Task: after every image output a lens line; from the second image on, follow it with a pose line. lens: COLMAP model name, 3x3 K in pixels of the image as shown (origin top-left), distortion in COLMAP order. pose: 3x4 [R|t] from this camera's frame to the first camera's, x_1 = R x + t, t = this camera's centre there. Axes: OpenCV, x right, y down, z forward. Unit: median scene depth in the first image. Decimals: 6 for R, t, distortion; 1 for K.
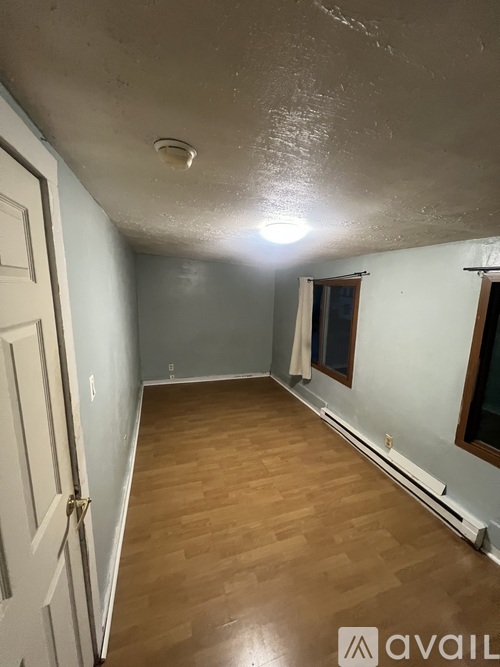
lens RADIAL K [[270.5, 0, 248.3], [0, 270.5, 333.4], [0, 0, 1]] dist [-0.000066, 0.000009]
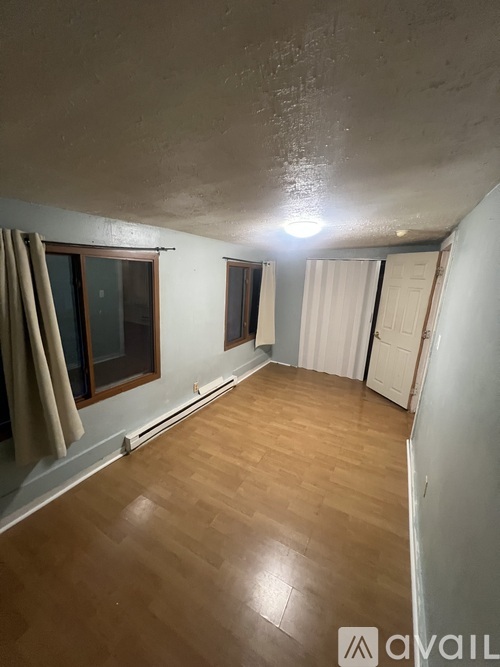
lens RADIAL K [[270.5, 0, 248.3], [0, 270.5, 333.4], [0, 0, 1]] dist [-0.000066, 0.000009]
pose [[-0.681575, -0.210907, 0.700695, -0.506275], [0.064407, 0.936556, 0.344550, -0.272084], [-0.728908, 0.279967, -0.624749, 1.561931]]
